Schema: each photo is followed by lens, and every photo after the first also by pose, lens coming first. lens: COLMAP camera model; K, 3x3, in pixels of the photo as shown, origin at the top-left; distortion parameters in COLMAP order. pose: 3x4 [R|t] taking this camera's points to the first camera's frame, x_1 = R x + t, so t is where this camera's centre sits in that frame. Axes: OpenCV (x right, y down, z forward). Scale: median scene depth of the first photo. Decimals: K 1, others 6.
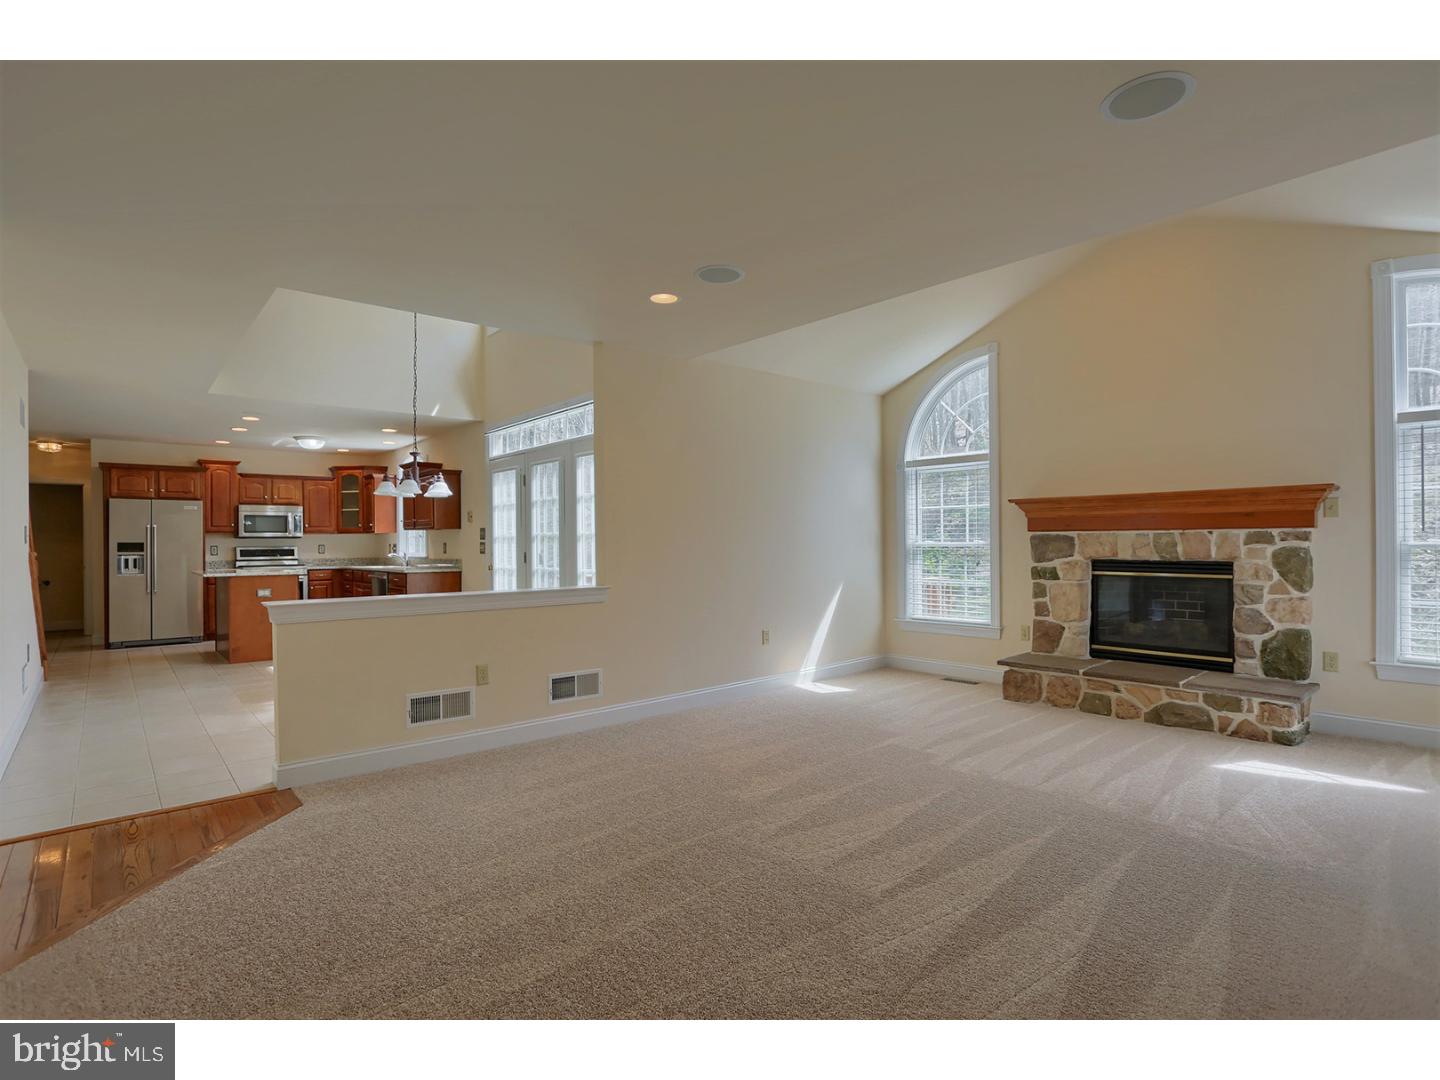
lens RADIAL K [[728.4, 0, 720.0], [0, 728.4, 540.0], [0, 0, 1]] dist [-0.076160, 0.043034]
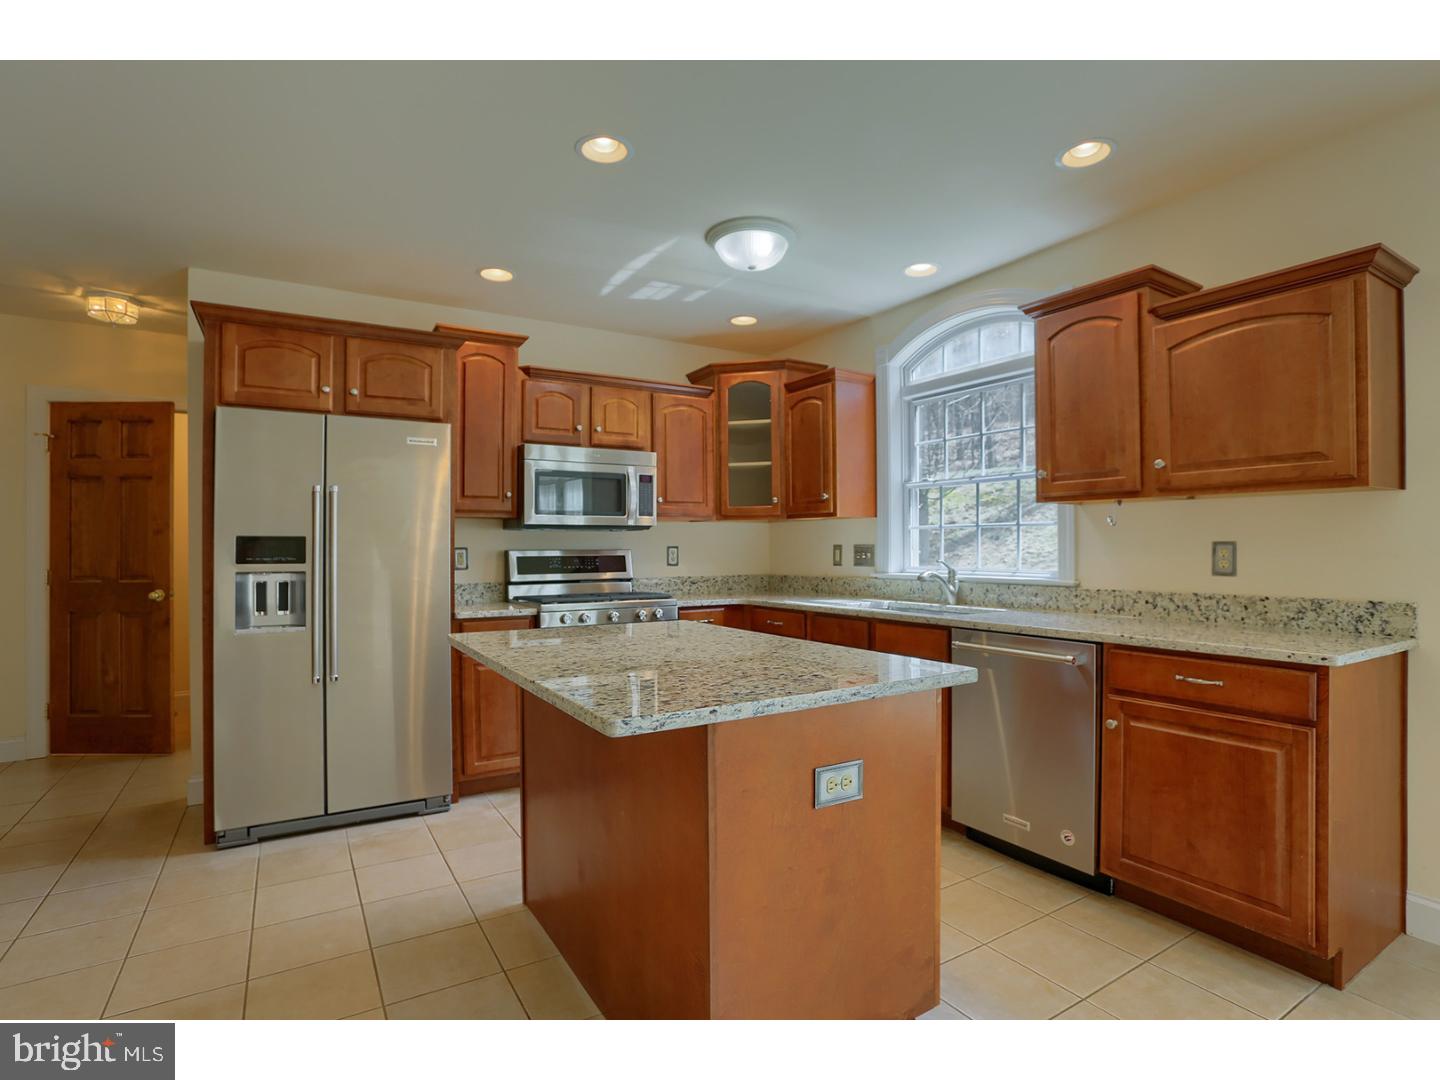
lens RADIAL K [[728.4, 0, 720.0], [0, 728.4, 540.0], [0, 0, 1]] dist [-0.076160, 0.043034]
pose [[0.986452, 0.004111, -0.164001, -0.495089], [-0.004733, 0.999983, -0.003405, 0.004790], [0.163984, 0.004135, 0.986454, 0.609454]]
